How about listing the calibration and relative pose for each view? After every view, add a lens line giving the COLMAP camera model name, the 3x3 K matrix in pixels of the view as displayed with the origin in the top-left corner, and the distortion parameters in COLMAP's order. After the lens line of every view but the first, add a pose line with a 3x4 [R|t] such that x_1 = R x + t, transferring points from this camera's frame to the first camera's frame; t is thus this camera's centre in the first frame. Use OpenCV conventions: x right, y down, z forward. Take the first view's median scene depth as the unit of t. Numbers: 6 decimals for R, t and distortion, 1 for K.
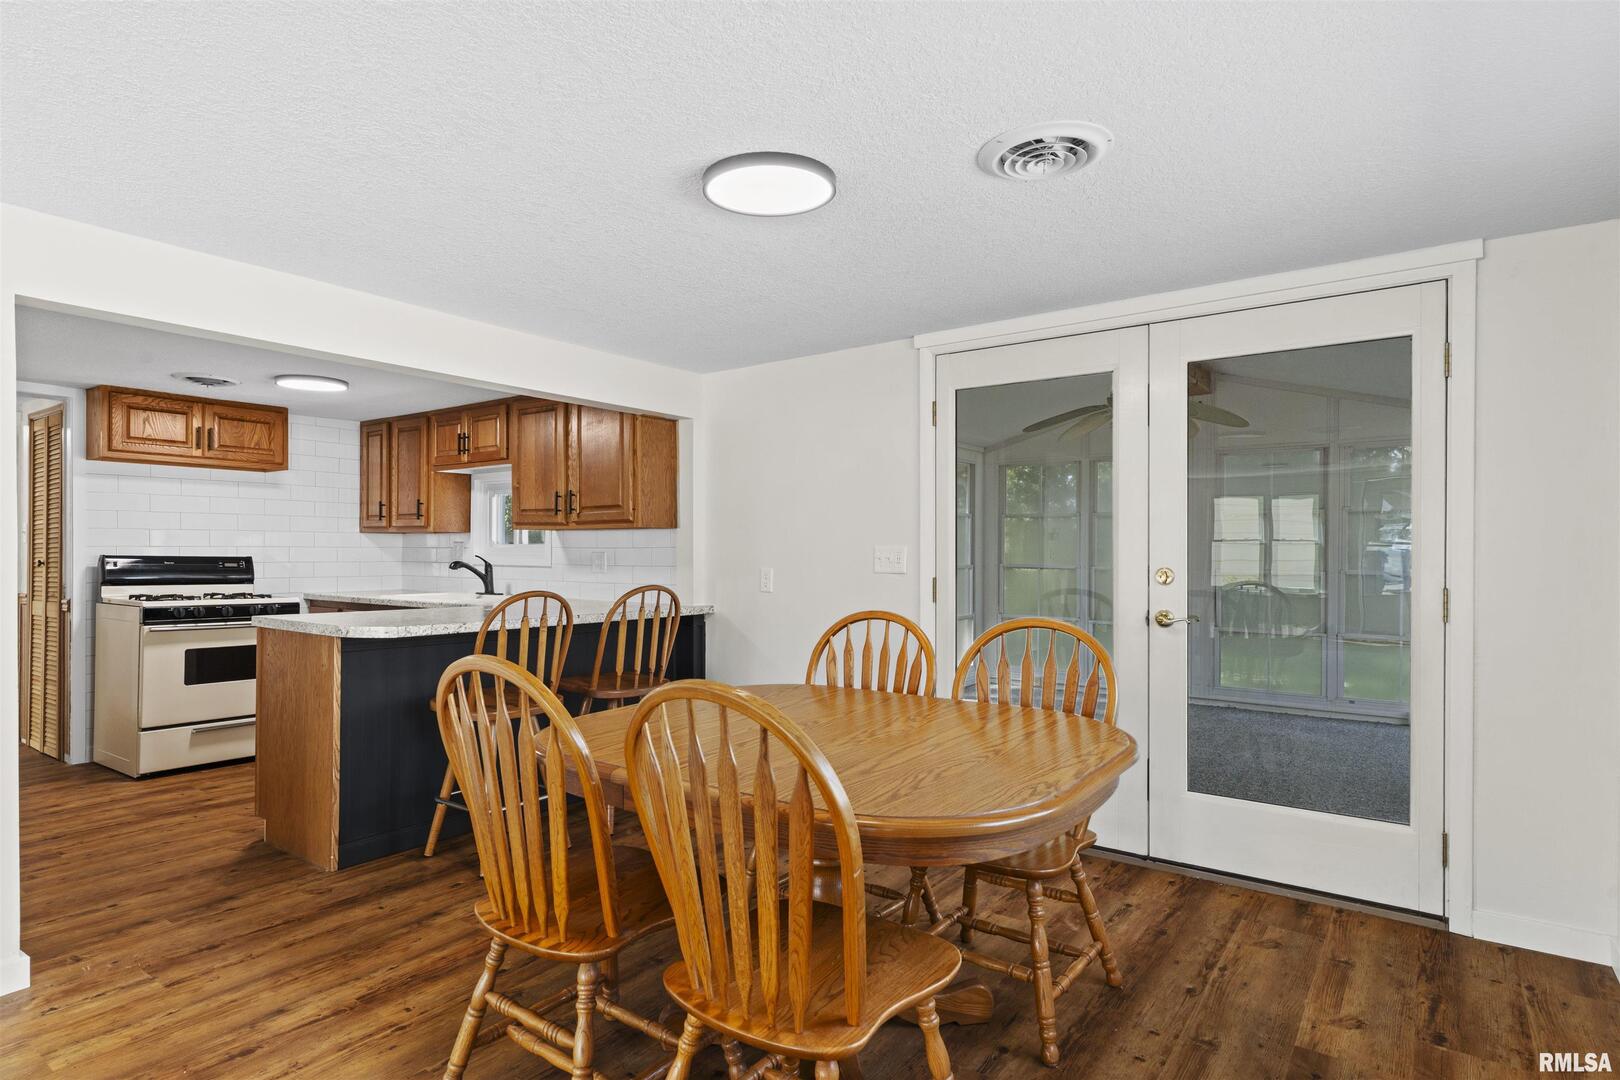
lens RADIAL K [[868.6, 0, 807.4], [0, 868.6, 558.6], [0, 0, 1]] dist [0.004356, 0.001855]
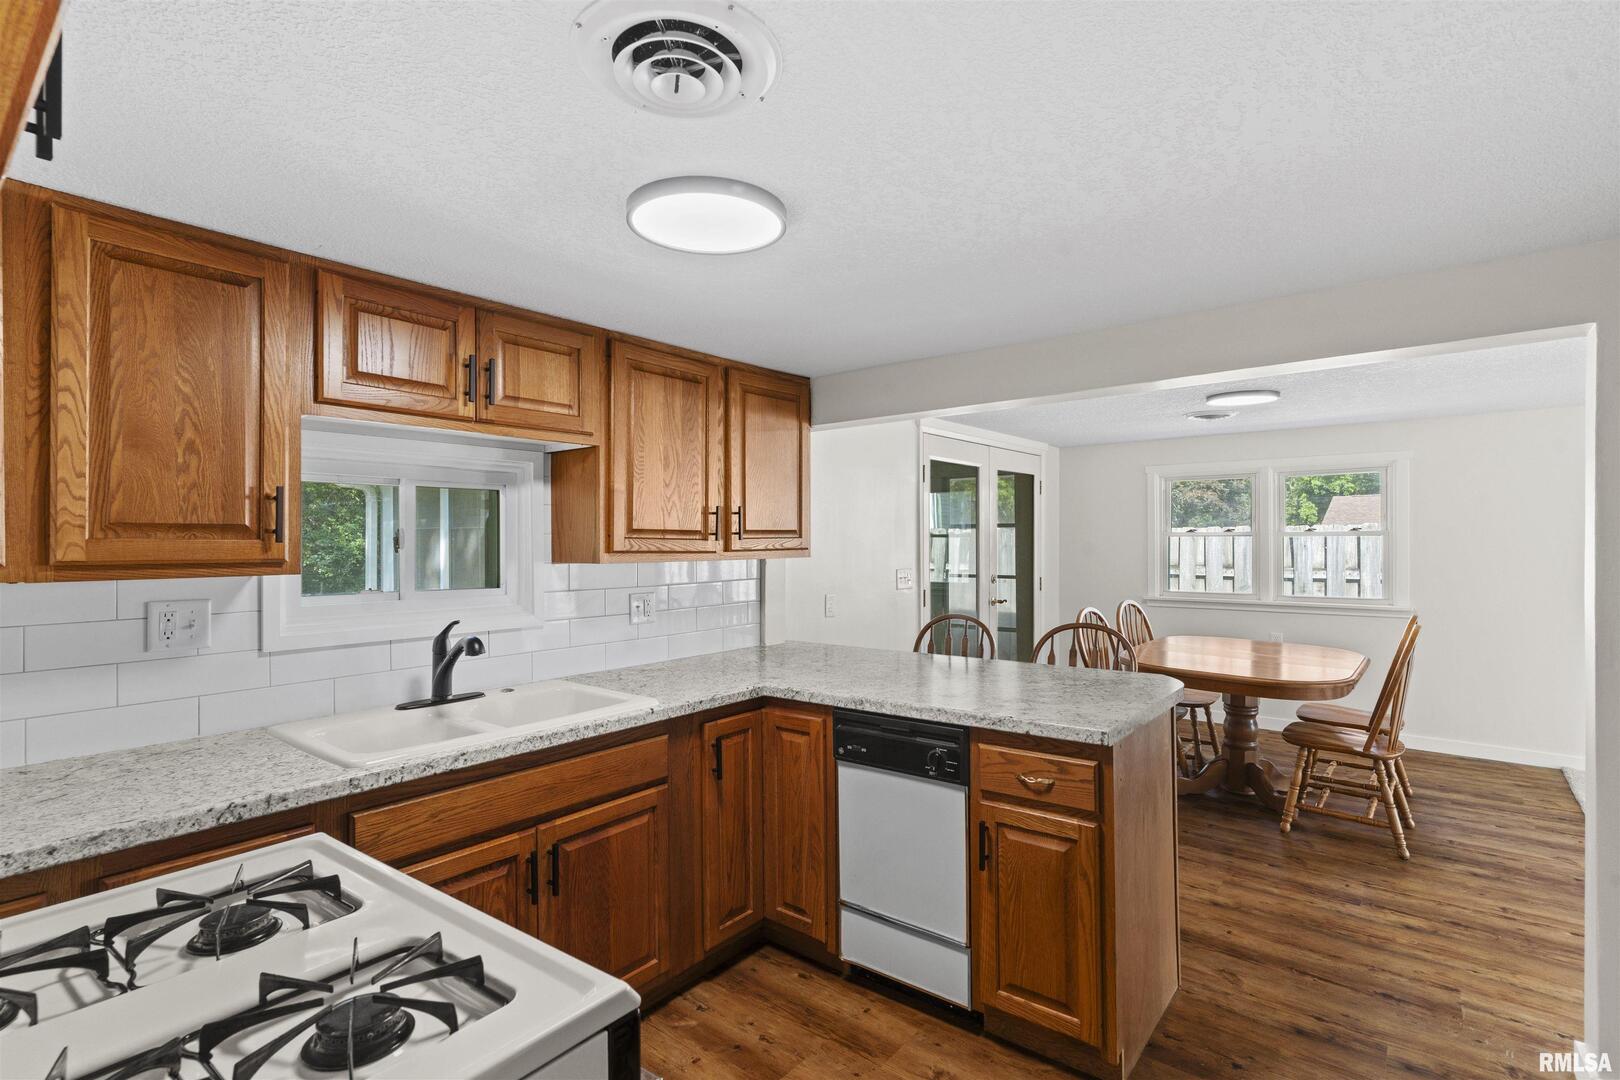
lens RADIAL K [[772.0, 0, 810.0], [0, 772.0, 540.0], [0, 0, 1]] dist [0.004712, 0.001041]
pose [[0.042632, -0.006825, 0.999068, -0.842223], [0.011993, 0.999908, 0.006319, -0.050109], [-0.999019, 0.011712, 0.042710, 0.851729]]
